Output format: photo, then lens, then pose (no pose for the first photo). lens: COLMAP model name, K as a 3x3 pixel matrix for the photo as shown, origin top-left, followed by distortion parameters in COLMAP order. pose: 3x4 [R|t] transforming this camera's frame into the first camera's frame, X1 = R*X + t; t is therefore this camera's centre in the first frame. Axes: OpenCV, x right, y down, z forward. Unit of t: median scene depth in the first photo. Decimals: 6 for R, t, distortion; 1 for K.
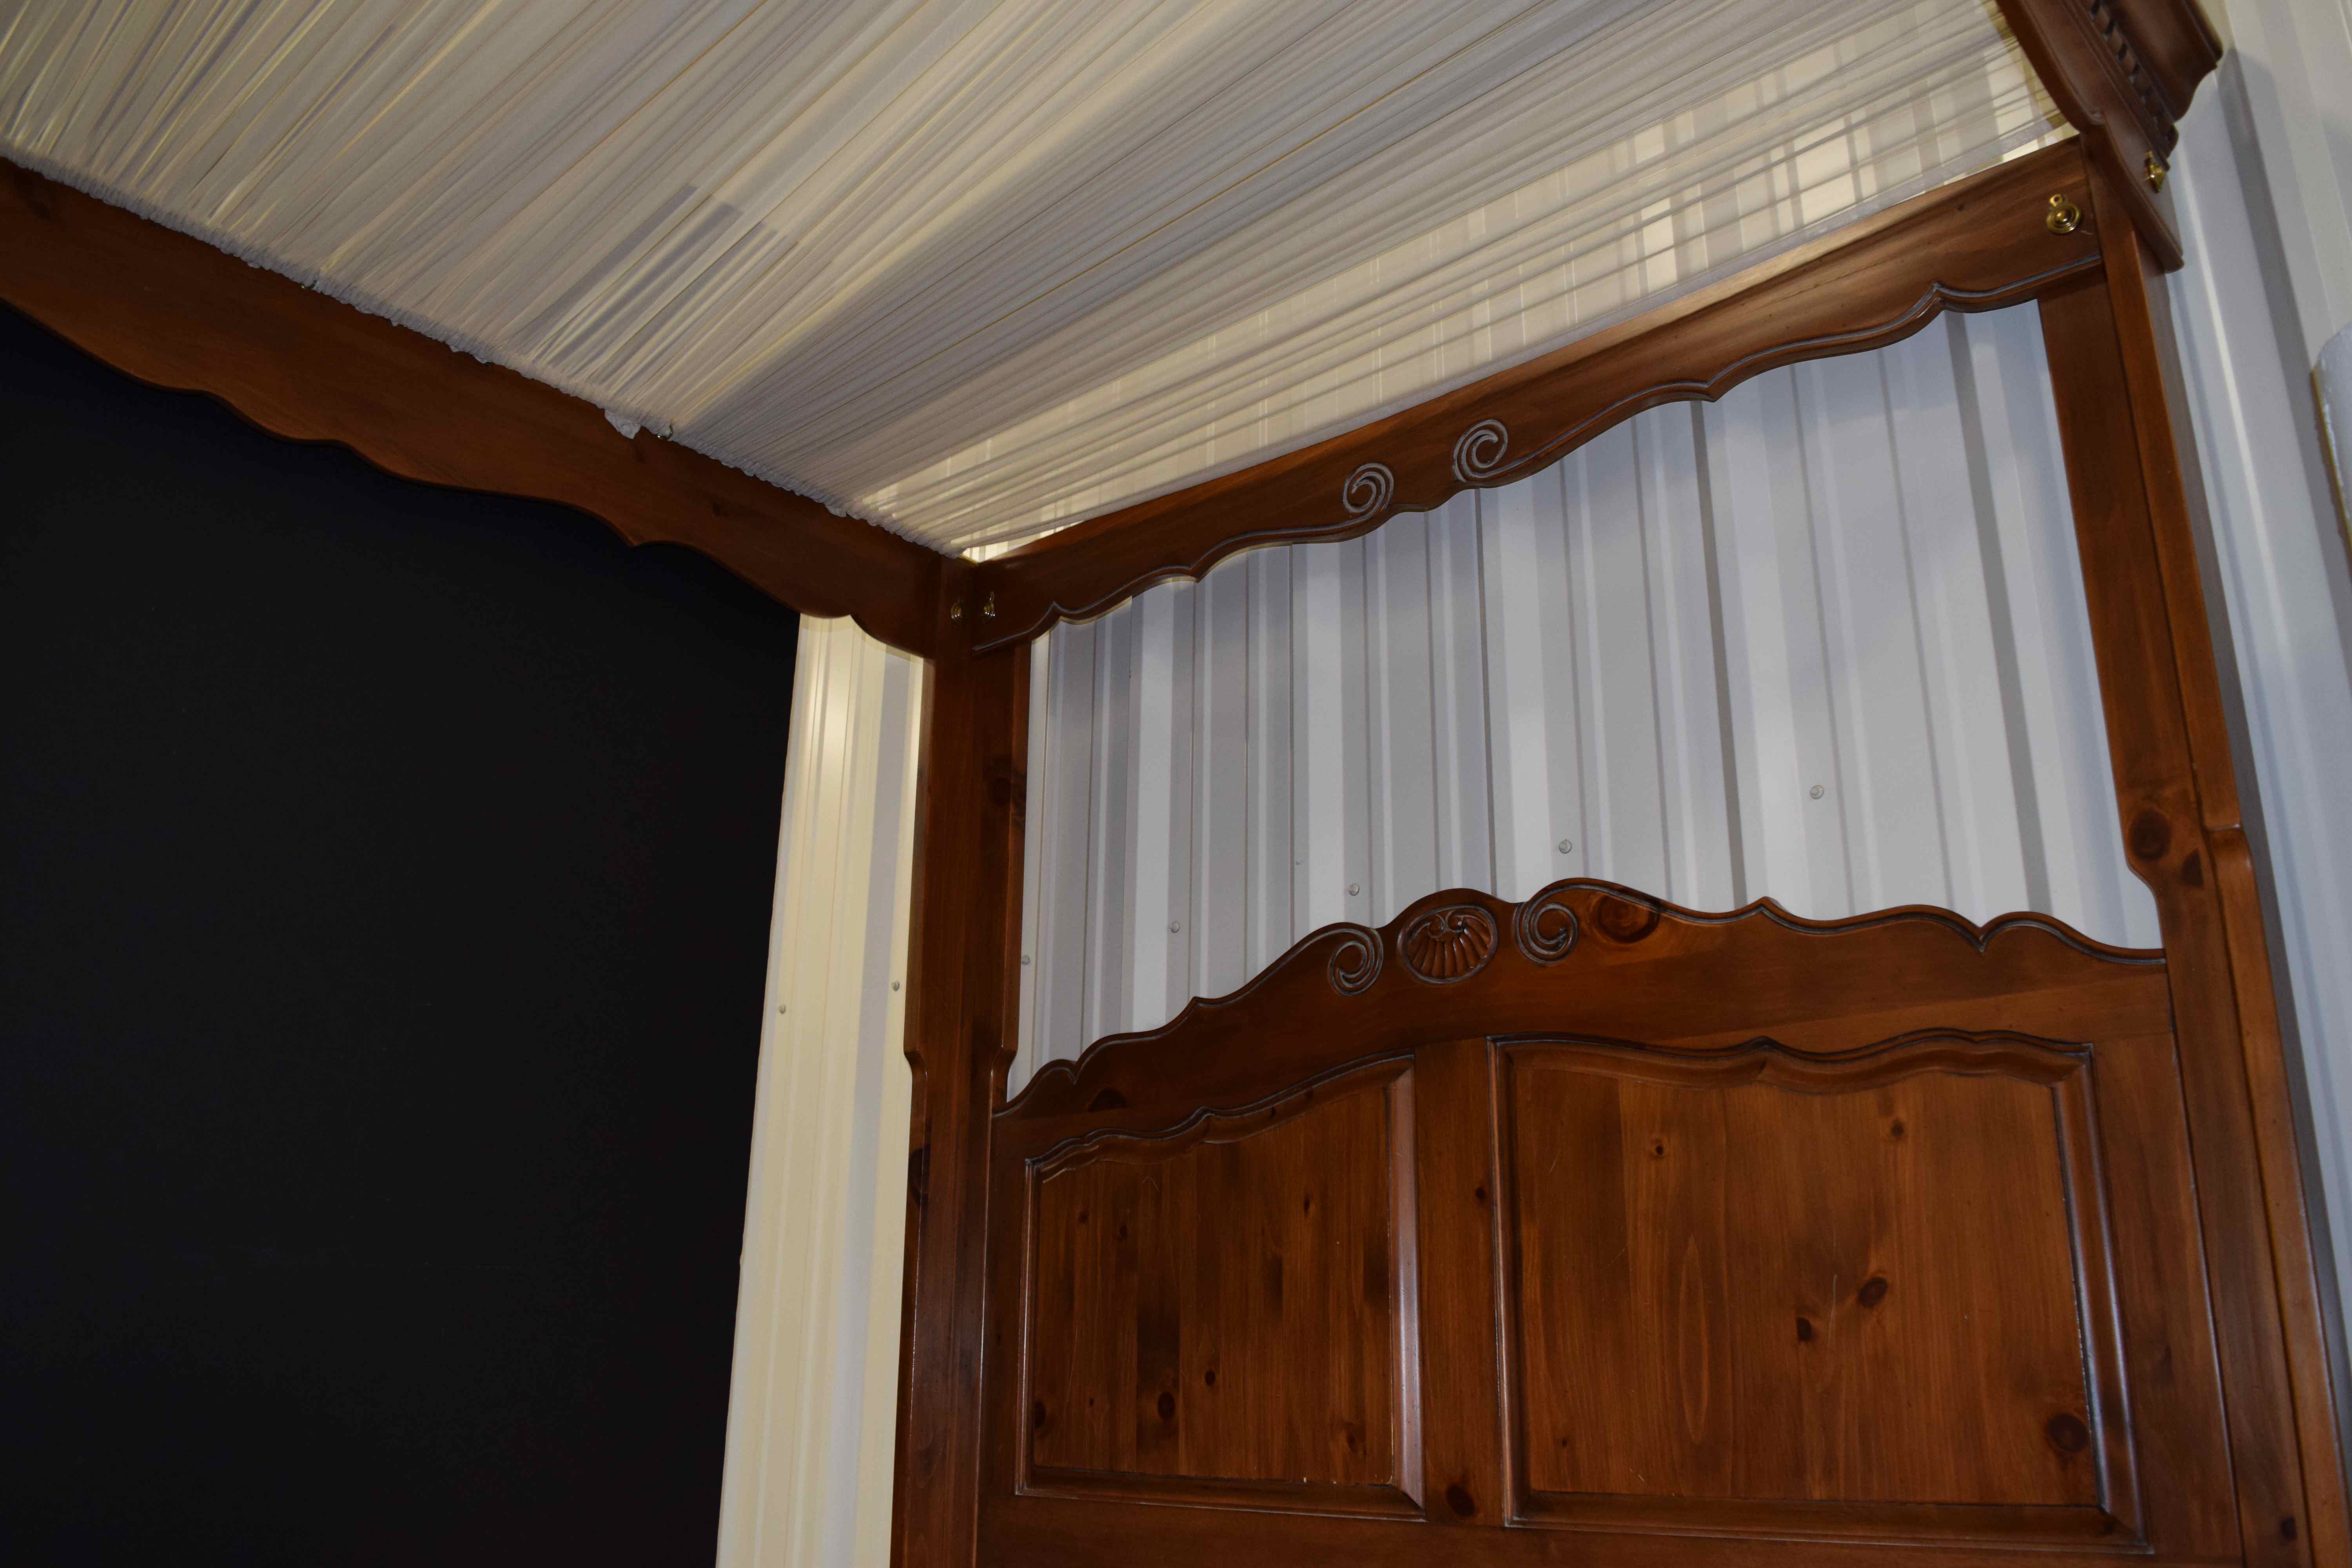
lens RADIAL K [[1849.1, 0, 1183.9], [0, 1849.1, 768.4], [0, 0, 1]] dist [-0.095577, 0.022263]
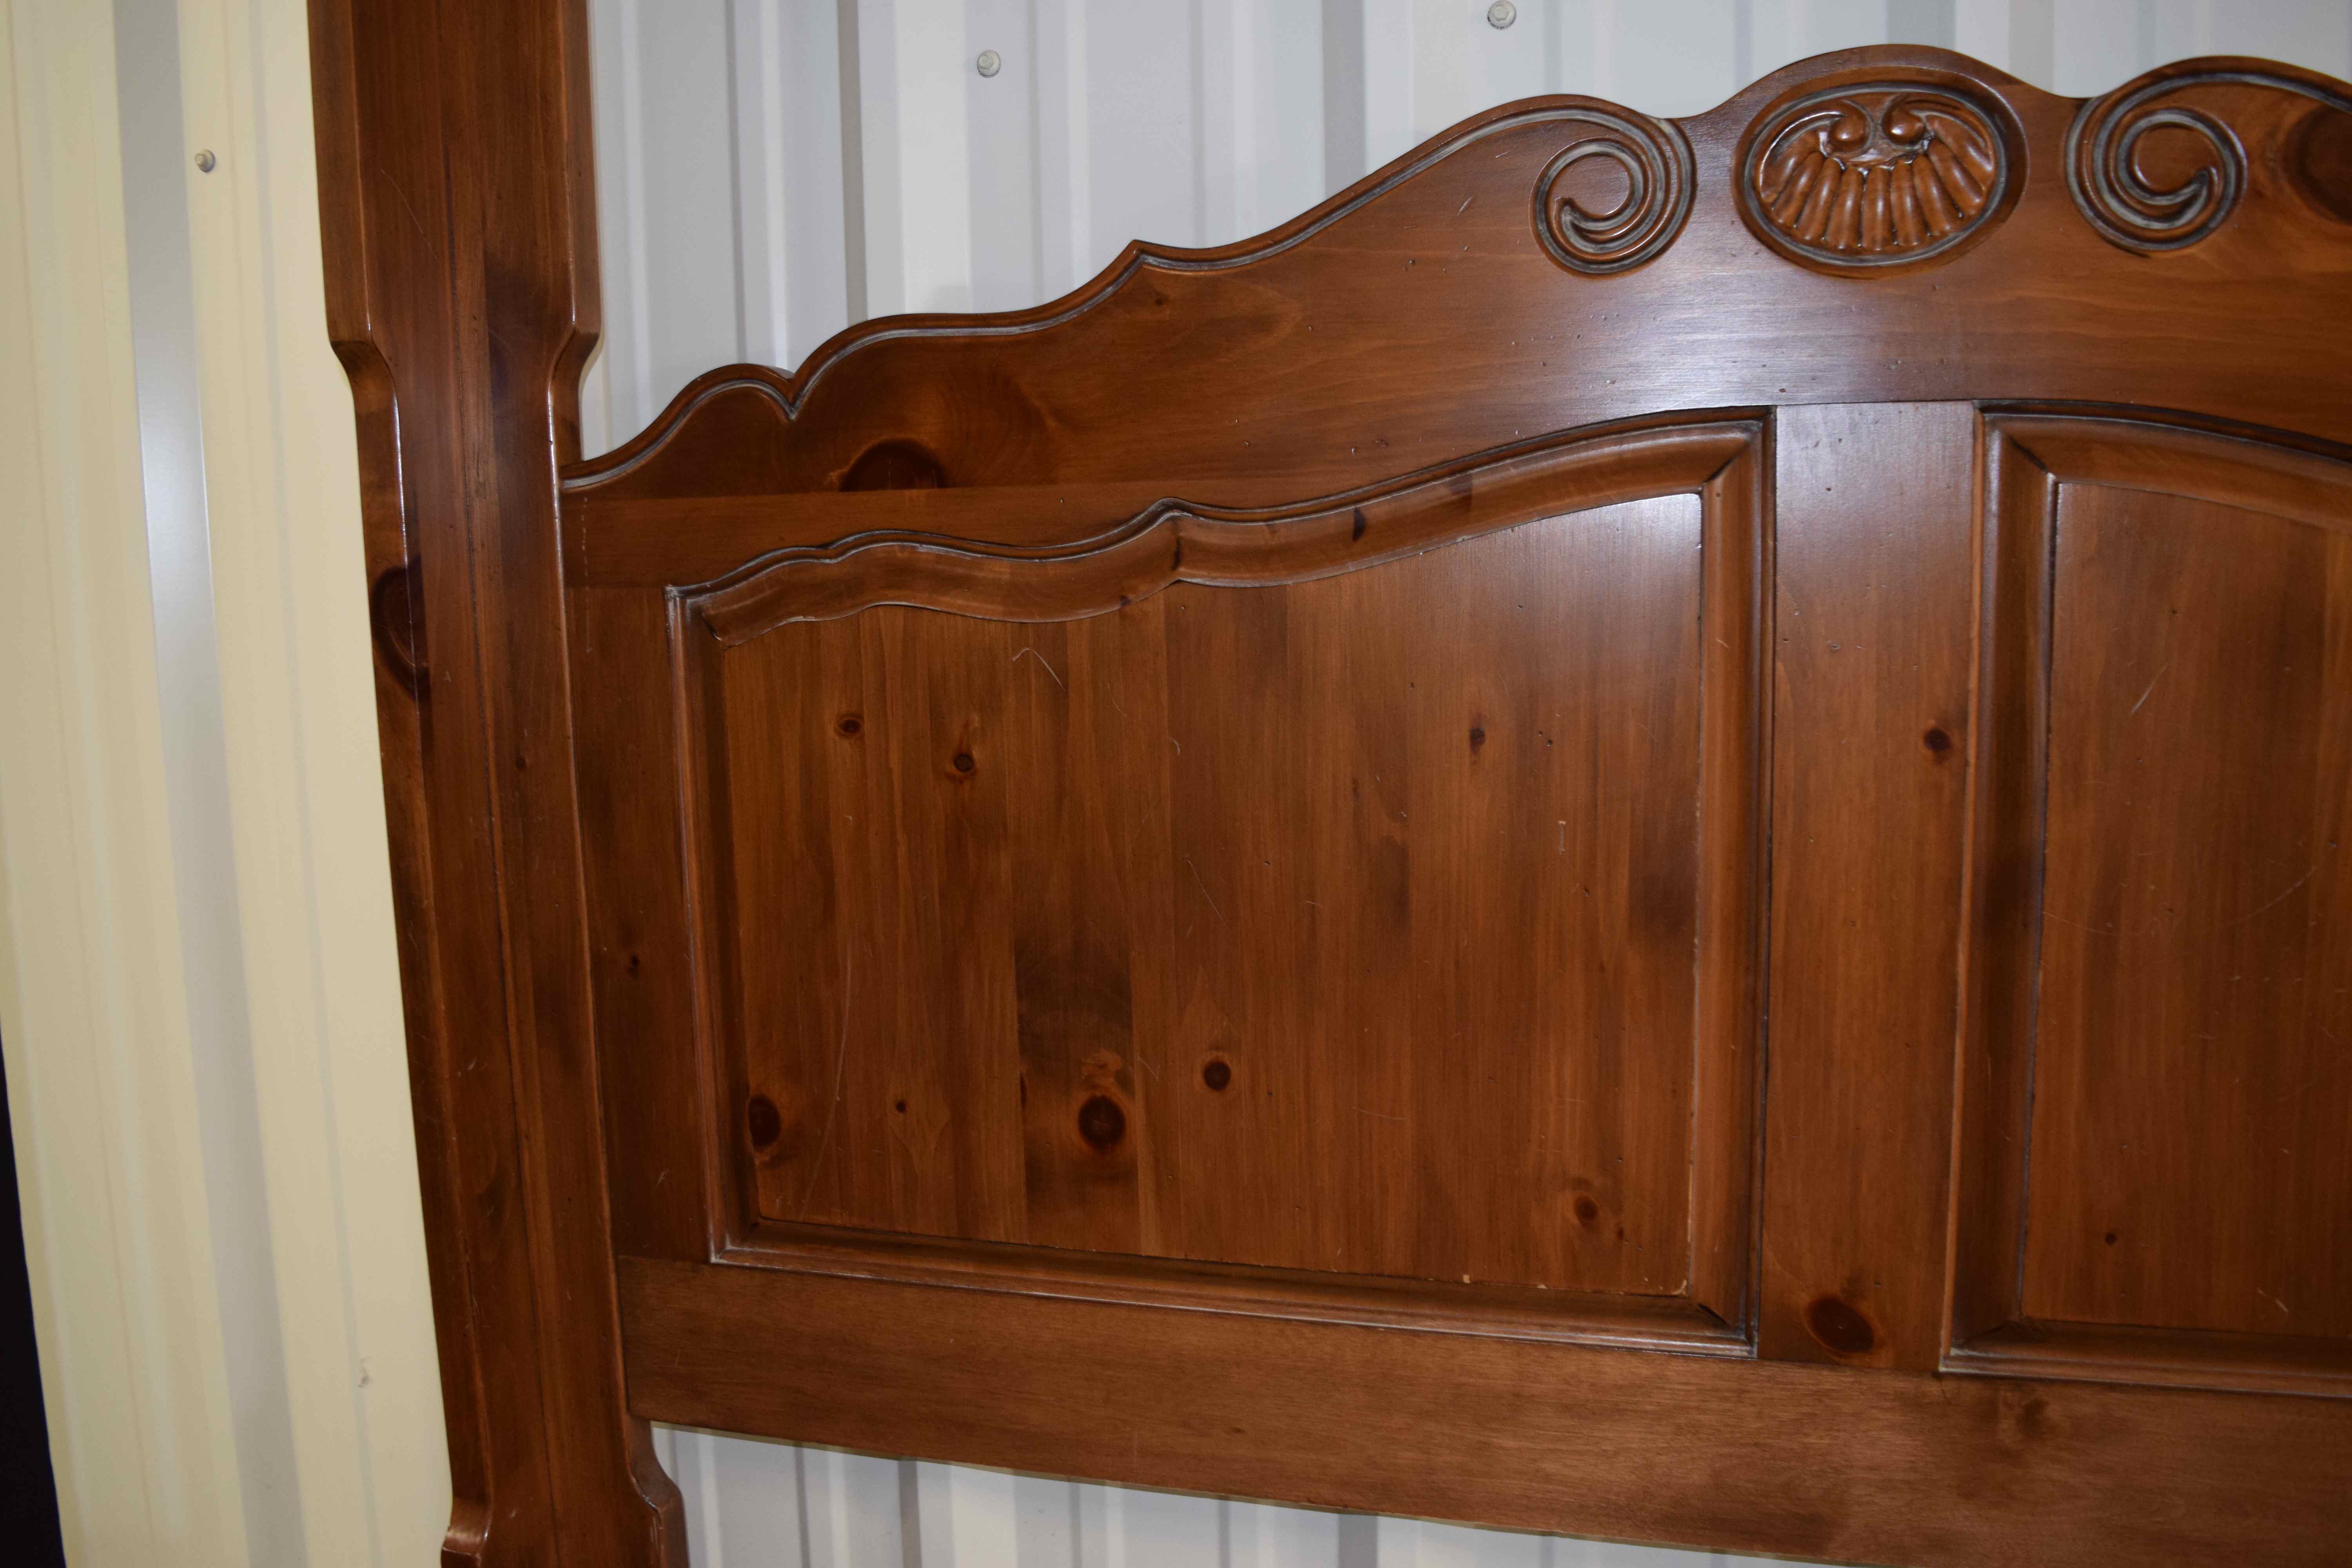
lens RADIAL K [[1849.1, 0, 1187.2], [0, 1849.1, 767.7], [0, 0, 1]] dist [-0.095577, 0.022263]
pose [[0.893766, -0.091960, 0.439005, -0.209679], [-0.110261, 0.903677, 0.413777, 0.064951], [-0.434770, -0.418225, 0.797536, 0.693152]]
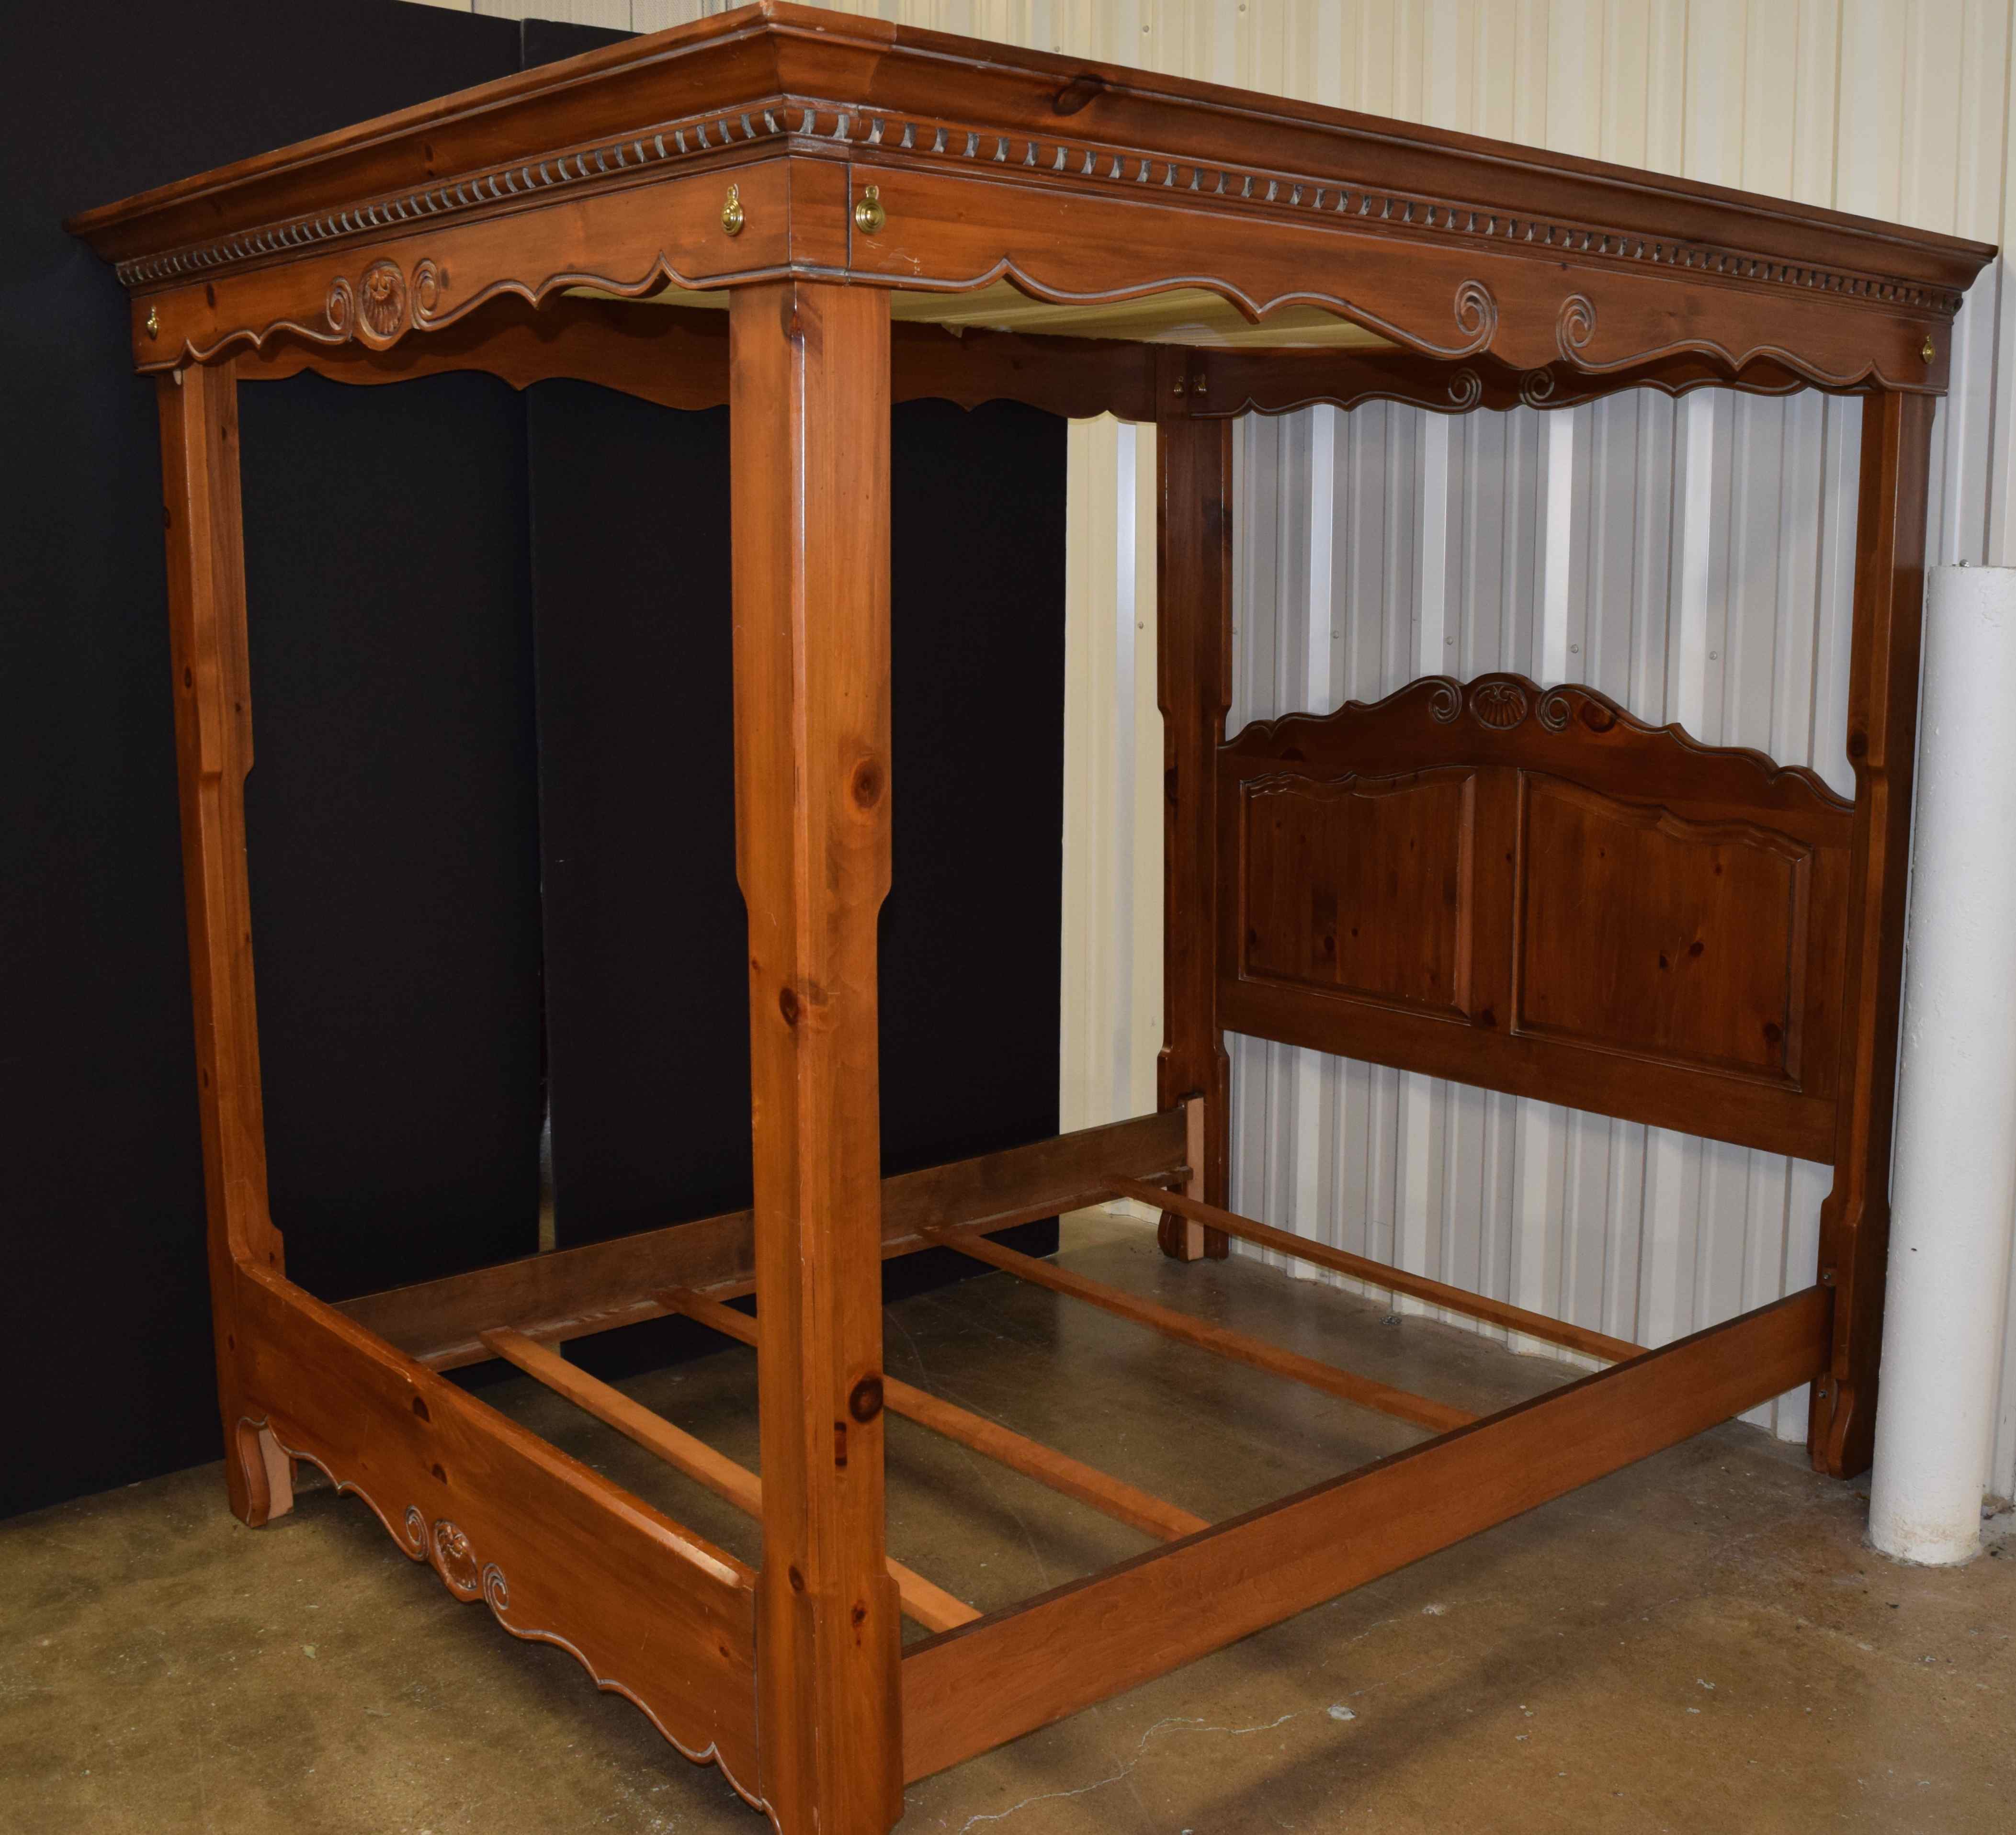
lens RADIAL K [[2278.6, 0, 1177.0], [0, 2278.6, 907.8], [0, 0, 1]] dist [-0.088835, 0.000000]
pose [[0.996732, 0.006860, -0.080482, 0.021066], [0.031460, 0.884740, 0.465022, -0.724420], [0.074396, -0.466035, 0.881633, -0.931664]]
